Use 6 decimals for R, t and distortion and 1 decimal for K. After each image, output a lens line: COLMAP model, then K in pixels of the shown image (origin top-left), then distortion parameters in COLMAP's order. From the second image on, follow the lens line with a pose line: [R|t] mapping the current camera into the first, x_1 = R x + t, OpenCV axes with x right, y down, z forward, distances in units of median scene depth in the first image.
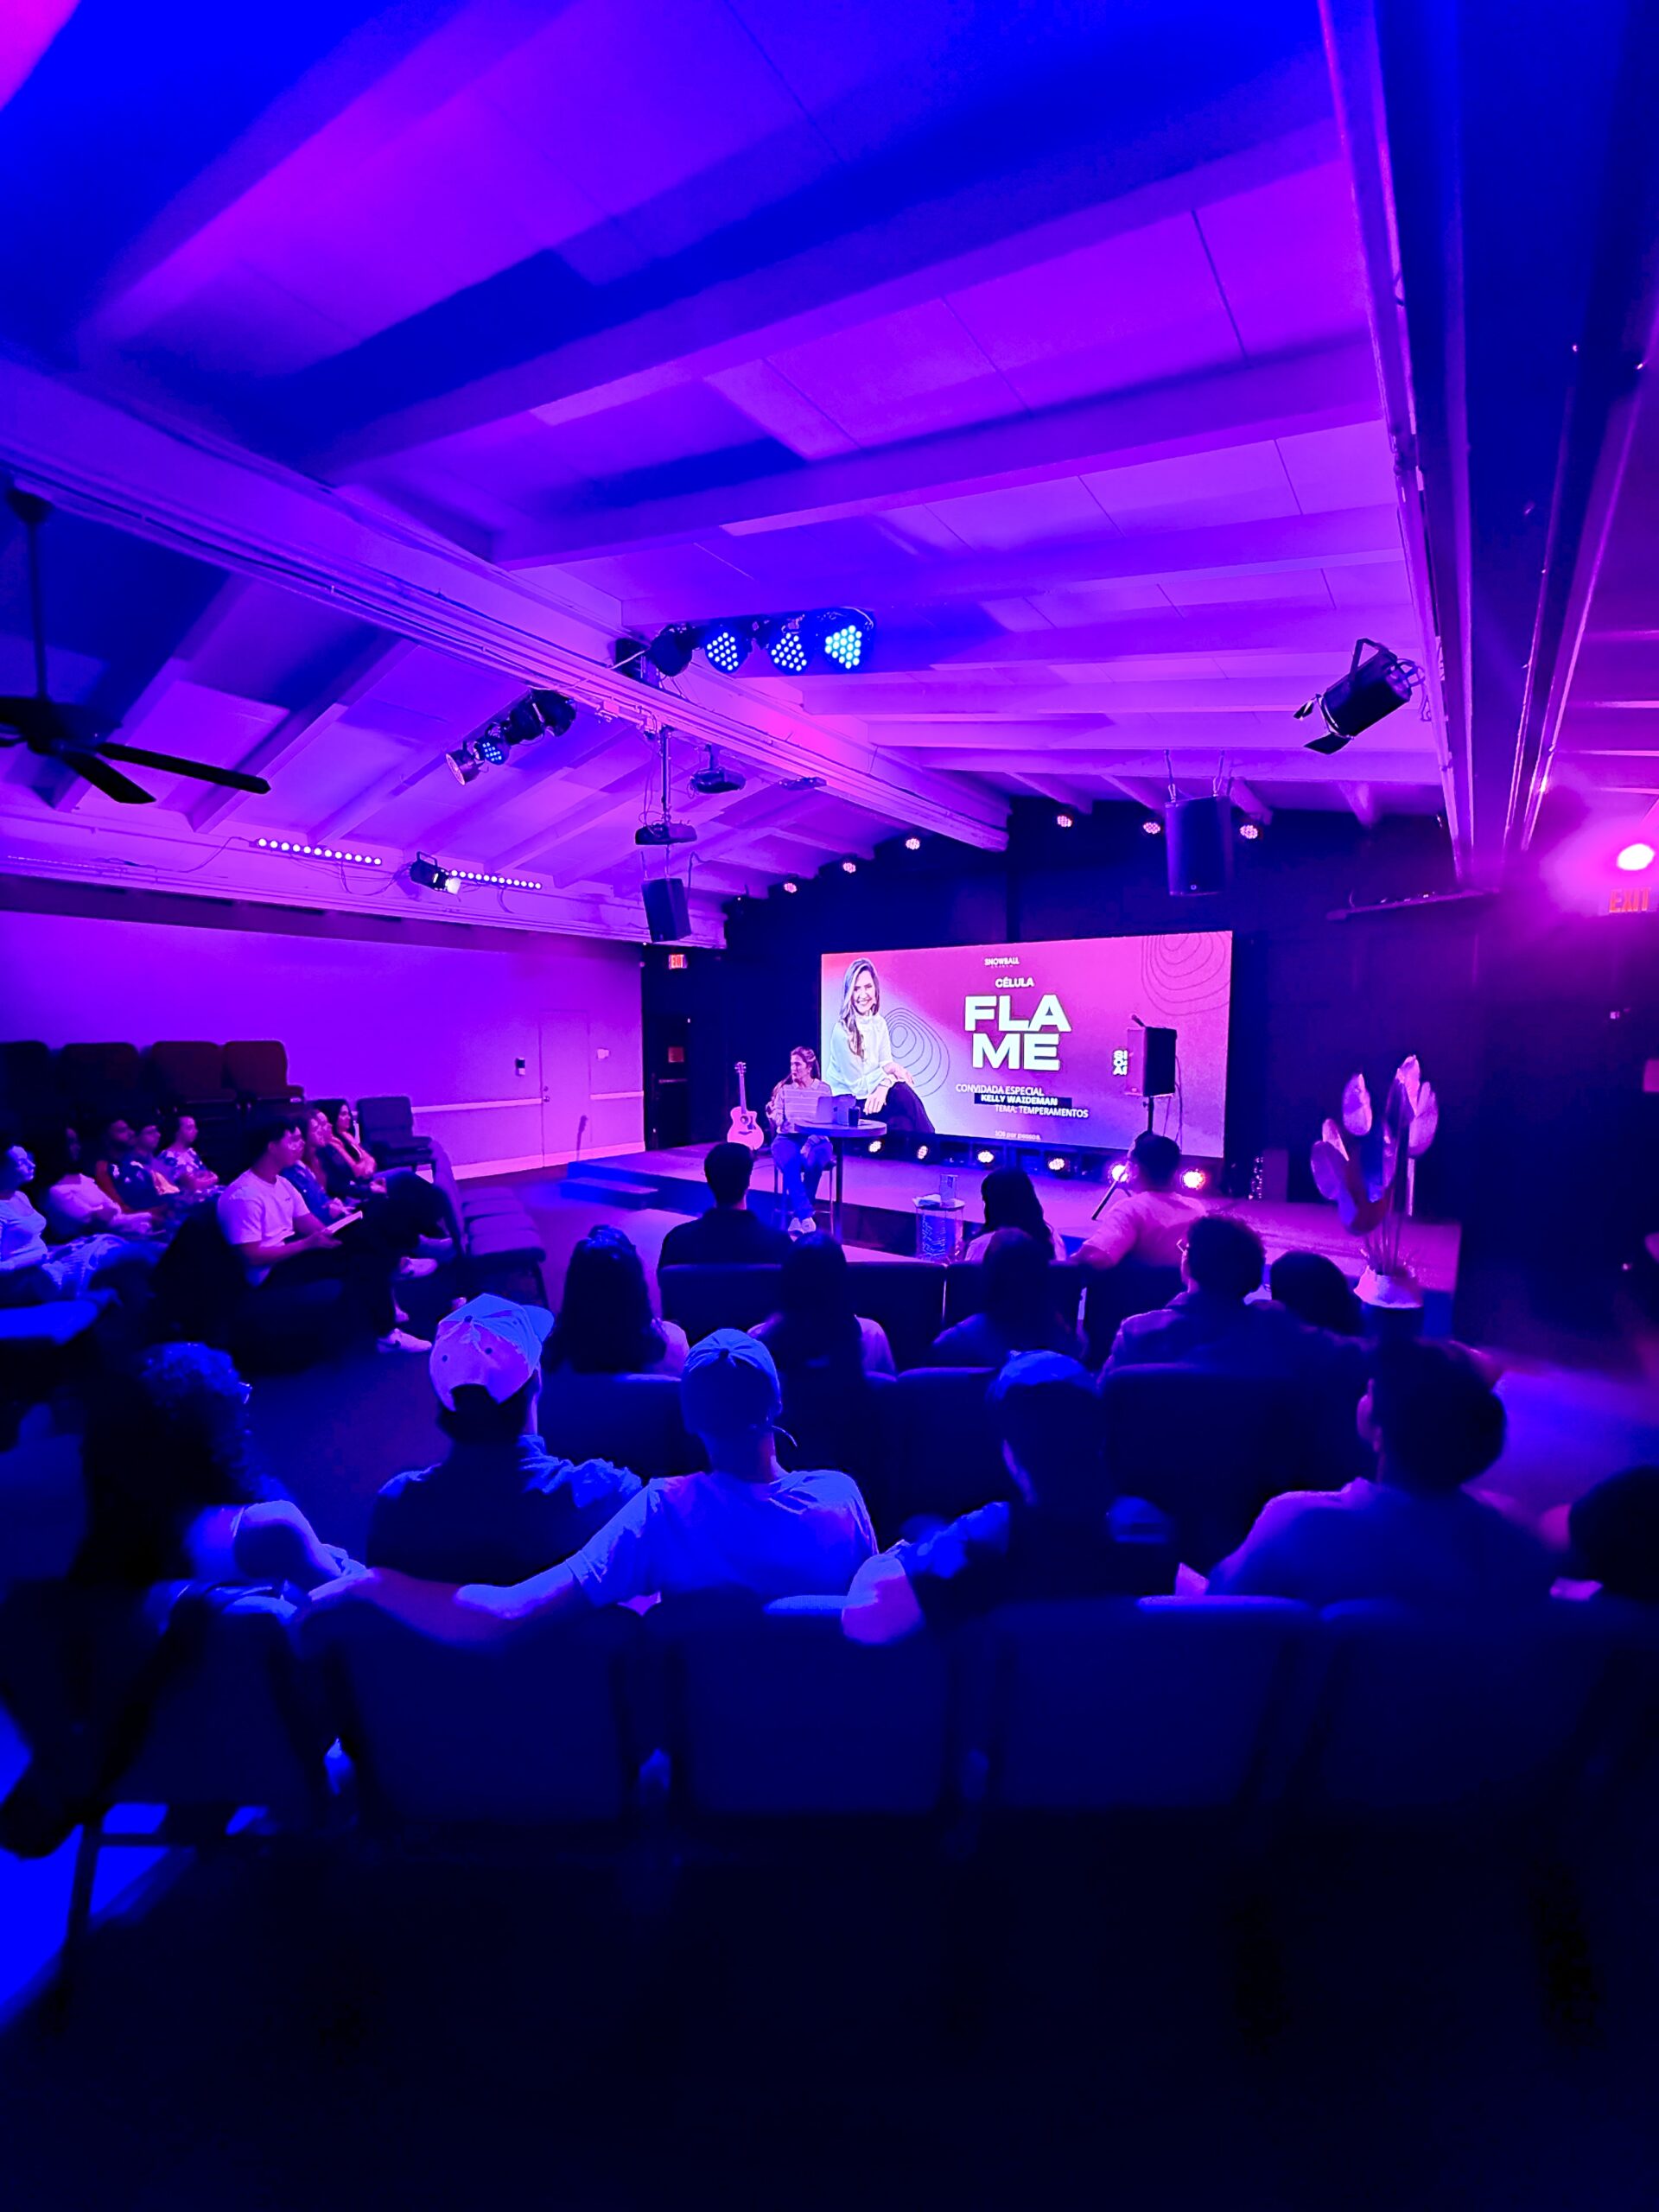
lens RADIAL K [[885.1, 0, 829.5], [0, 885.1, 1106.0], [0, 0, 1]] dist [0.001342, 0.000058]
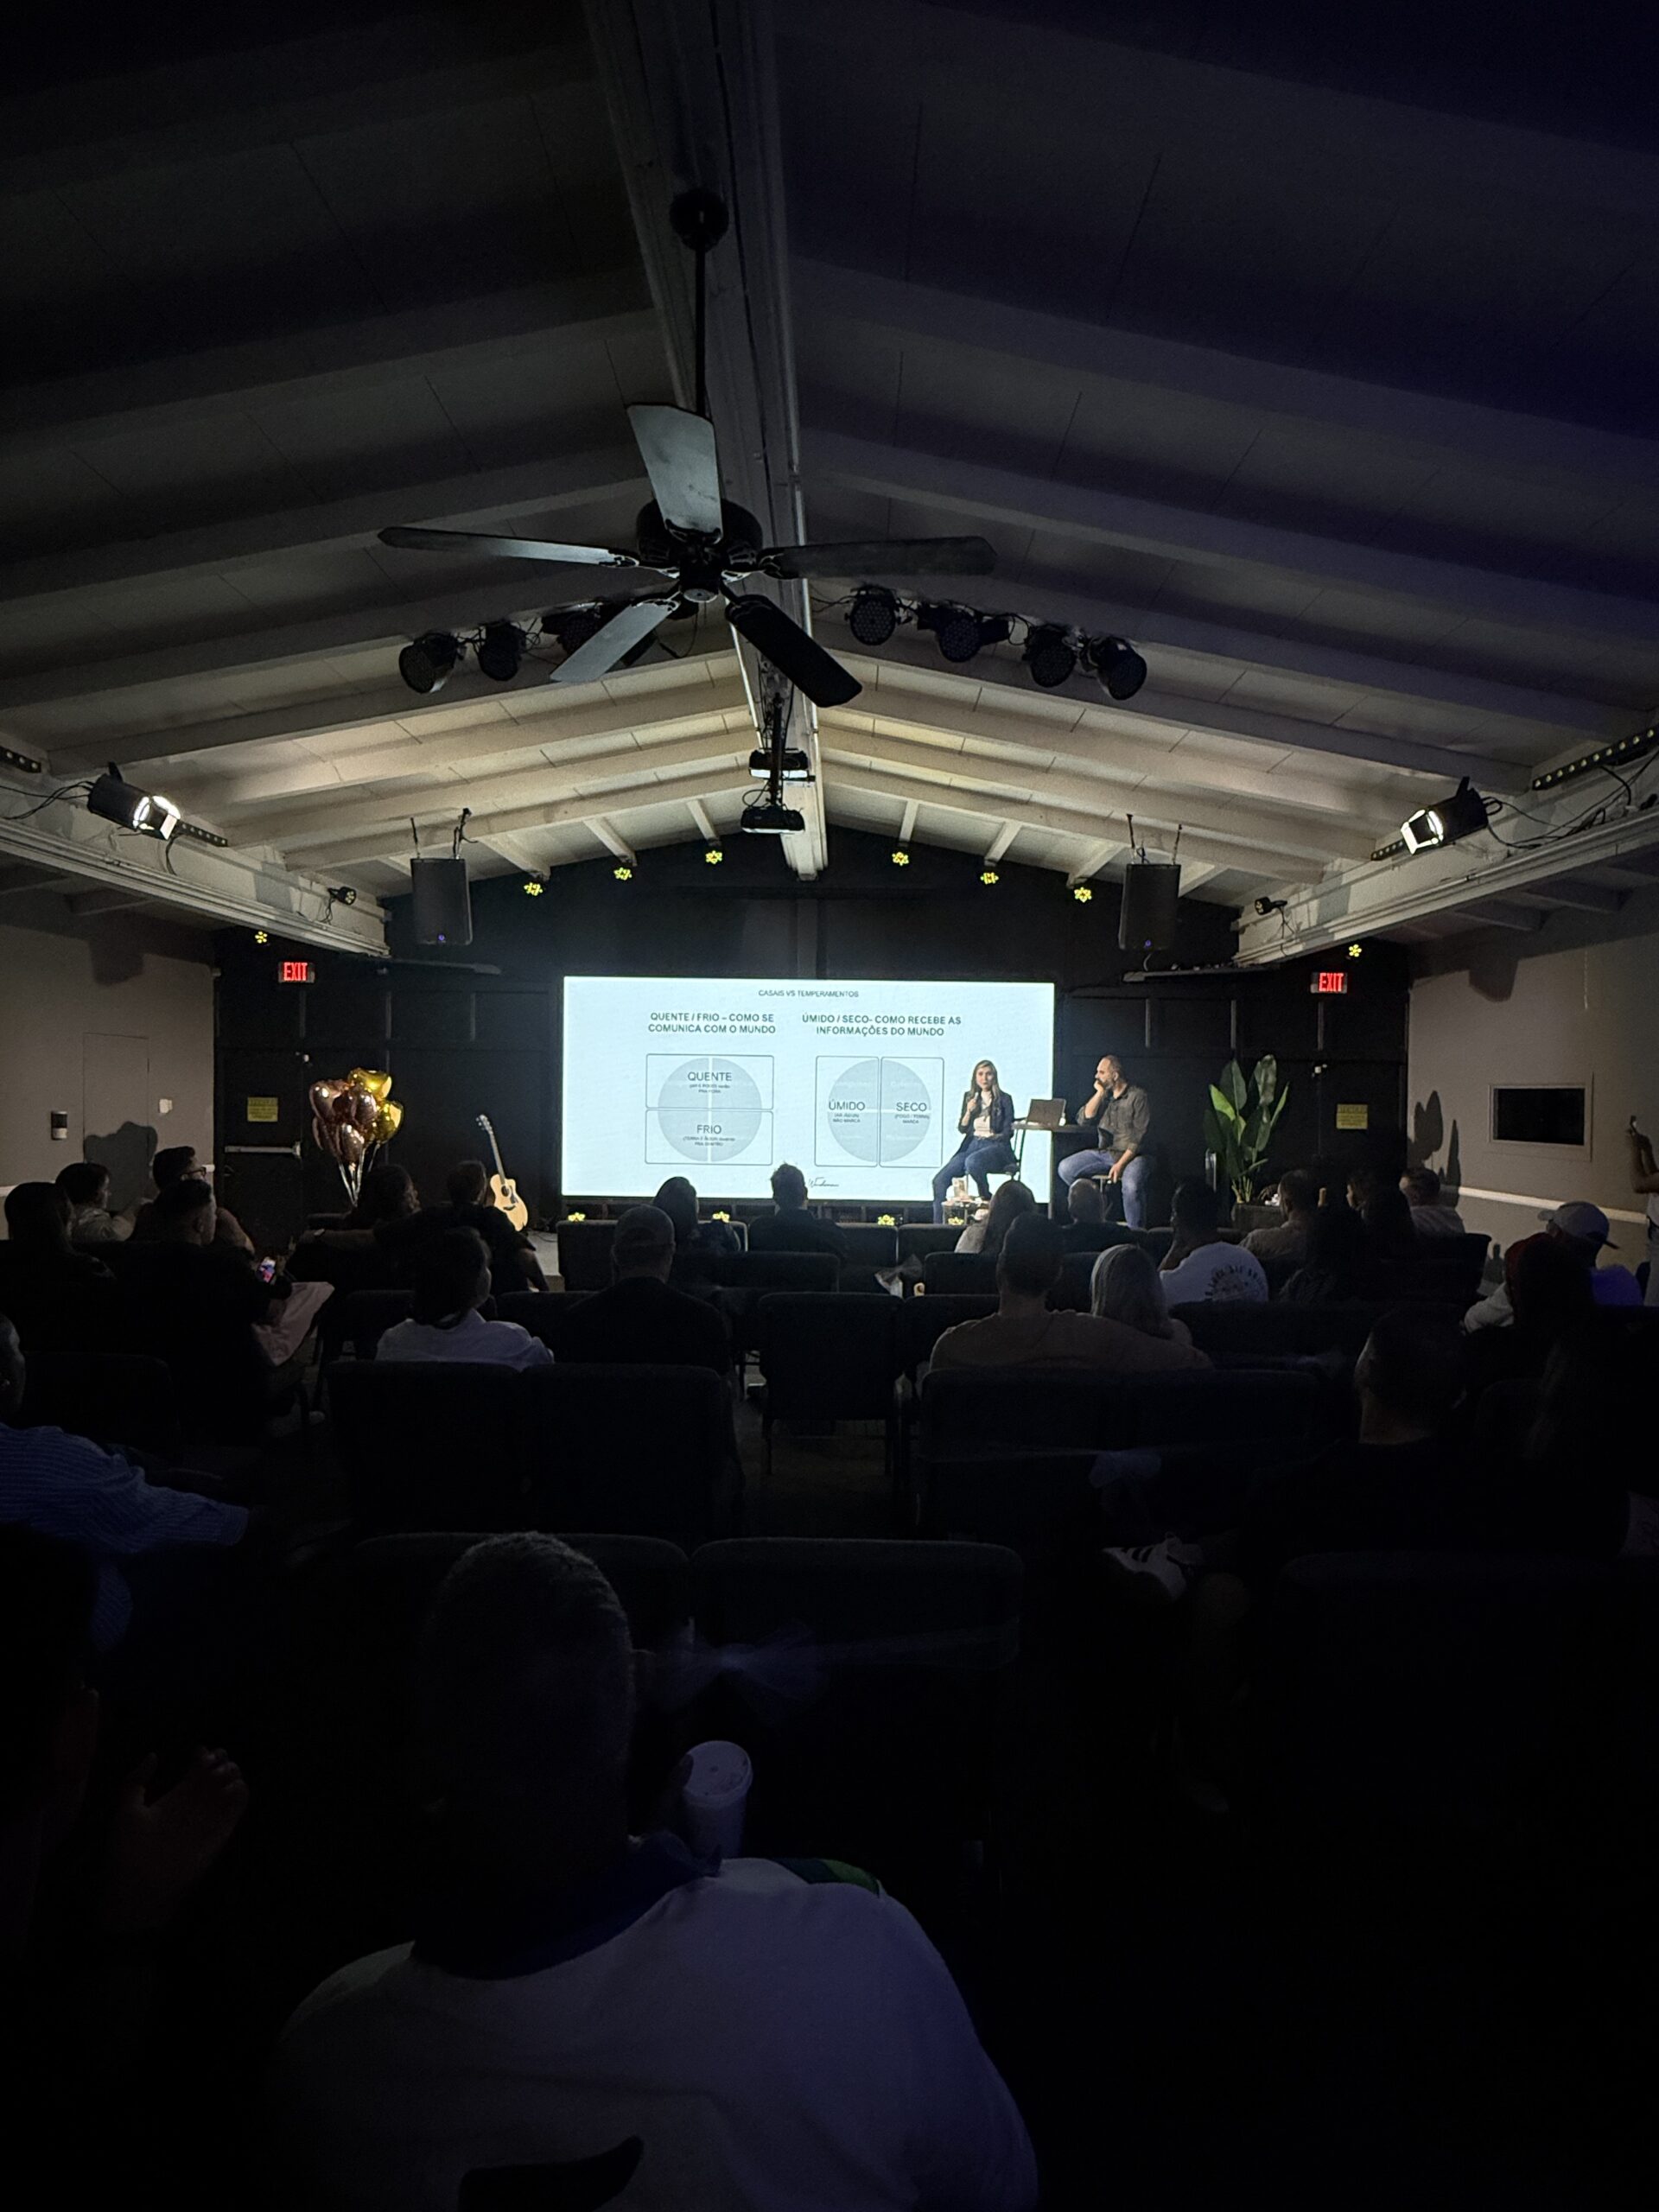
lens RADIAL K [[1065.1, 0, 829.5], [0, 1065.1, 1106.0], [0, 0, 1]] dist [0.011859, 0.000078]
pose [[0.806508, 0.000762, 0.591223, -0.429761], [0.040517, 0.997577, -0.056557, 0.005740], [-0.589833, 0.069569, 0.804523, 0.126859]]
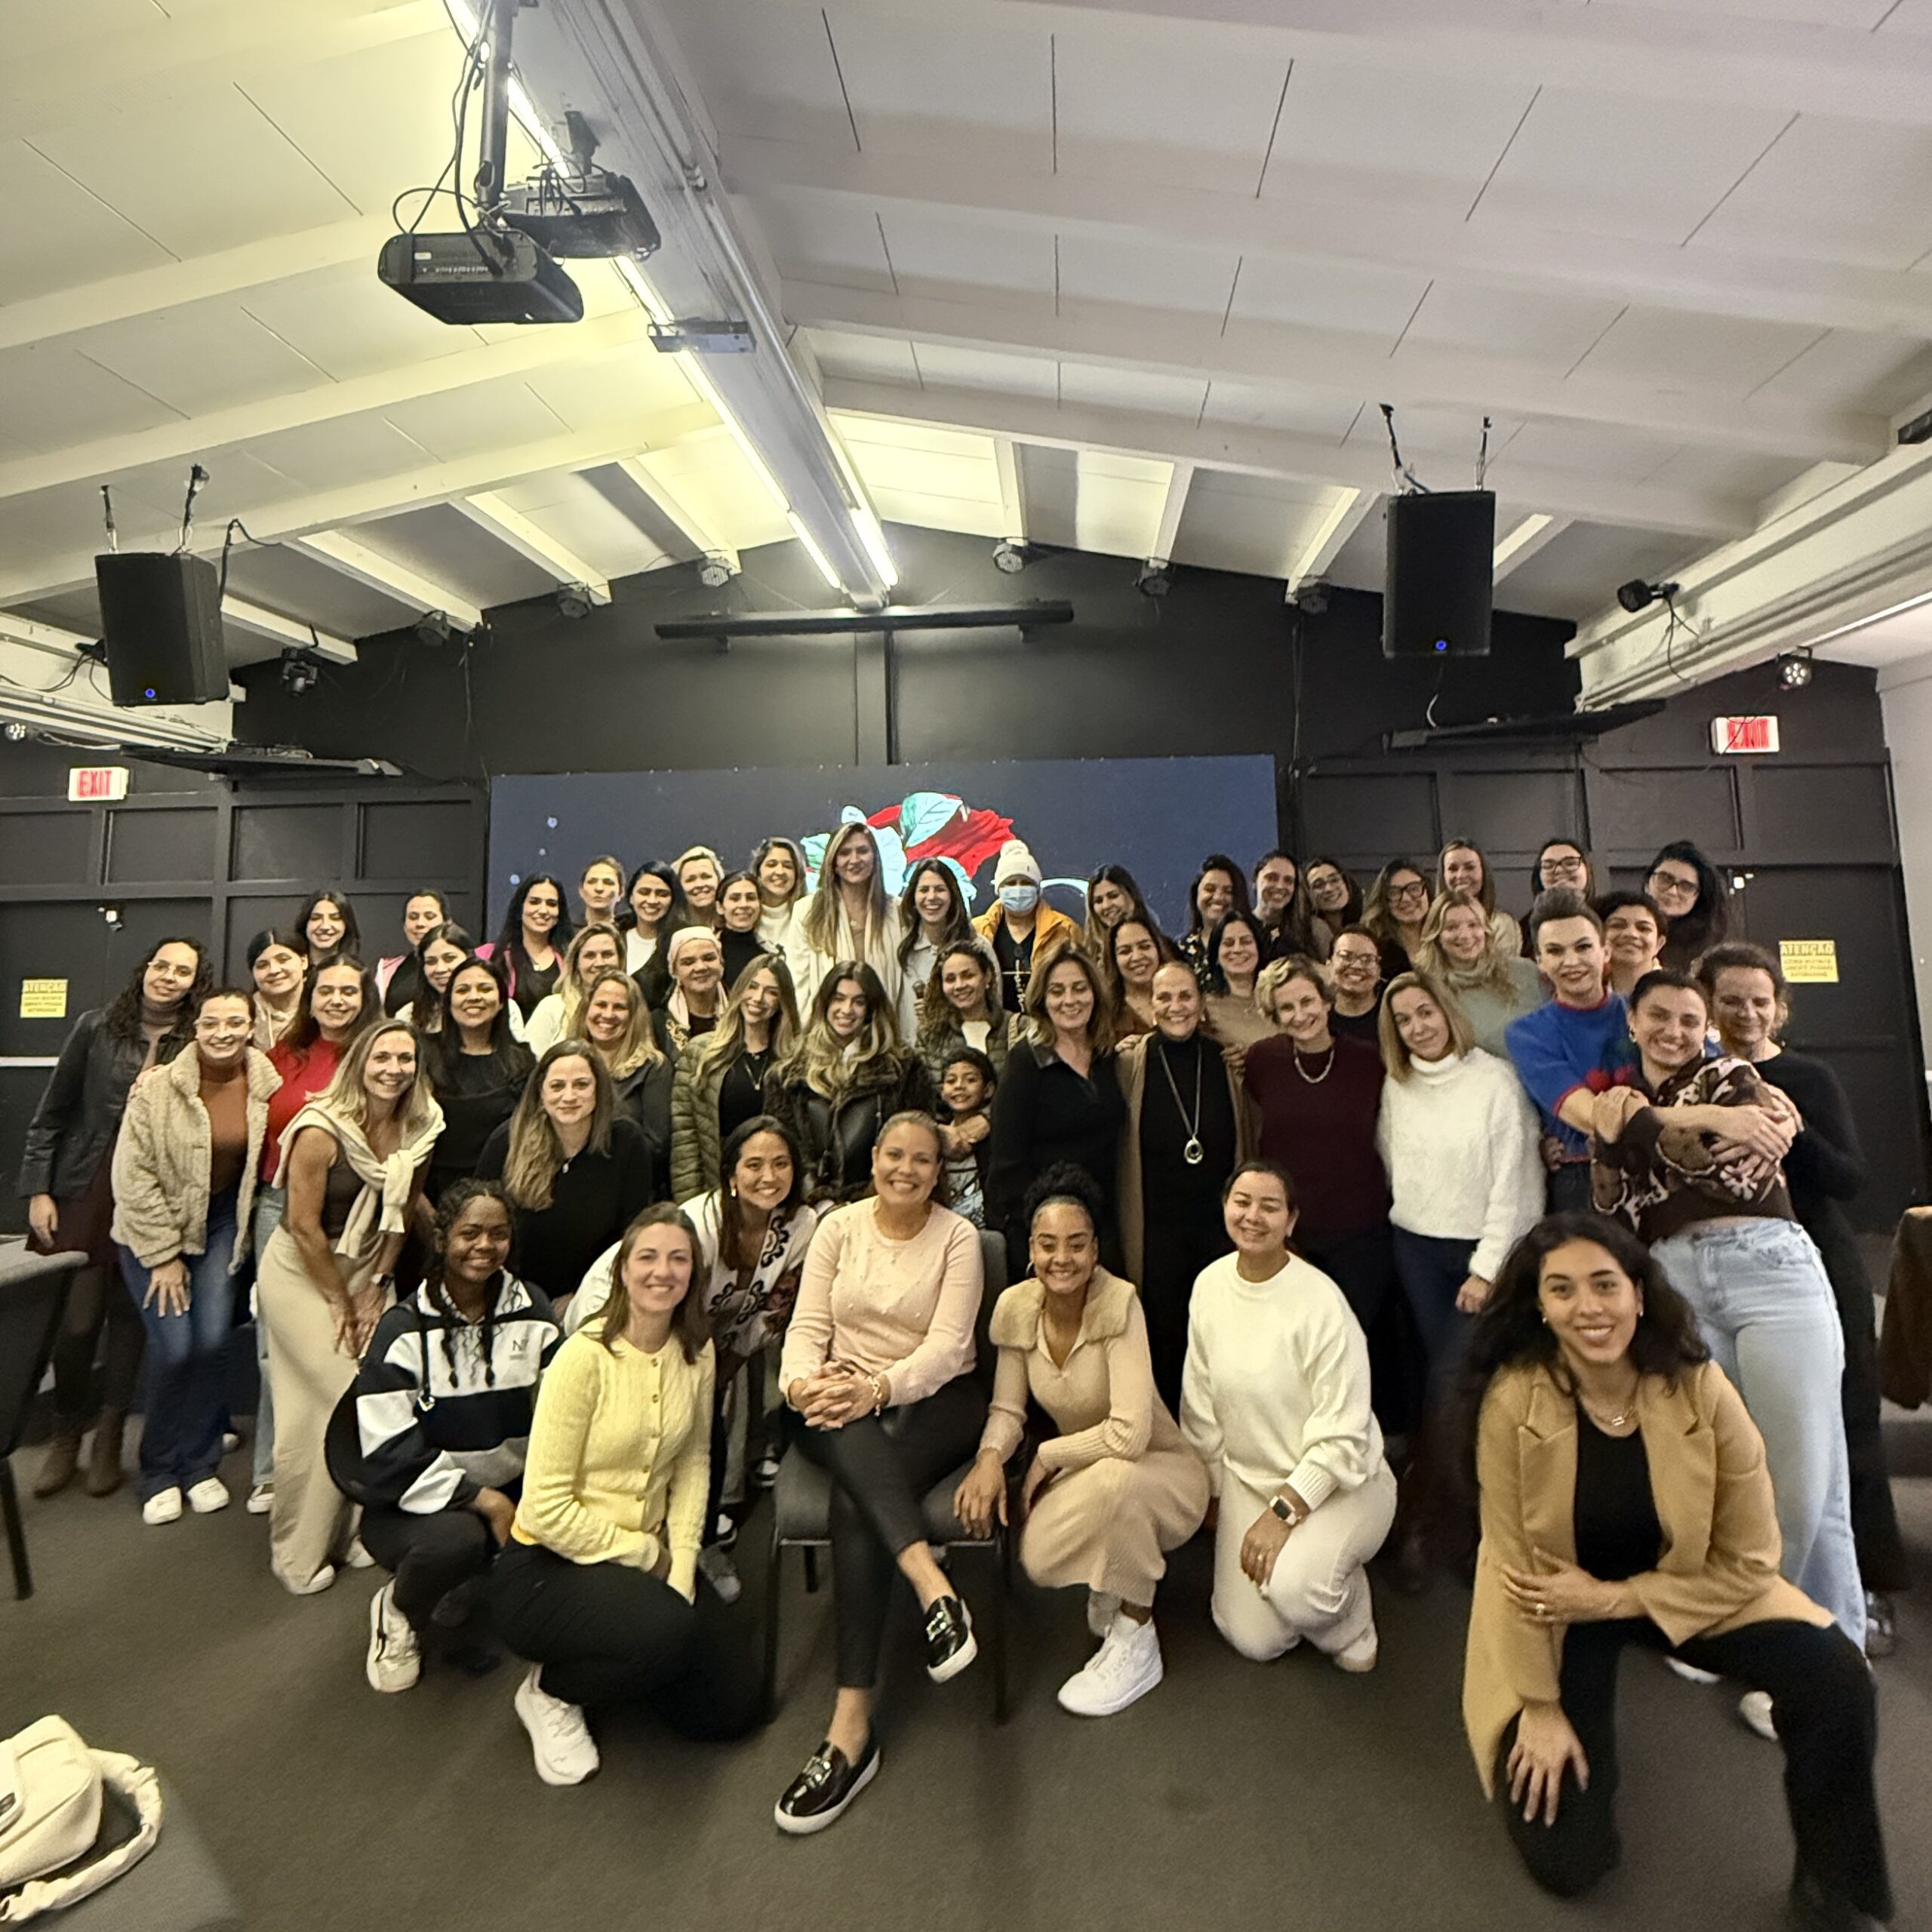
lens RADIAL K [[1181.8, 0, 971.4], [0, 1181.8, 781.8], [0, 0, 1]] dist [0.002422, 0.000485]
pose [[0.845454, 0.052398, 0.531471, -0.151683], [0.065688, 0.977416, -0.200858, -0.019616], [-0.529993, 0.204727, 0.822918, 0.358051]]
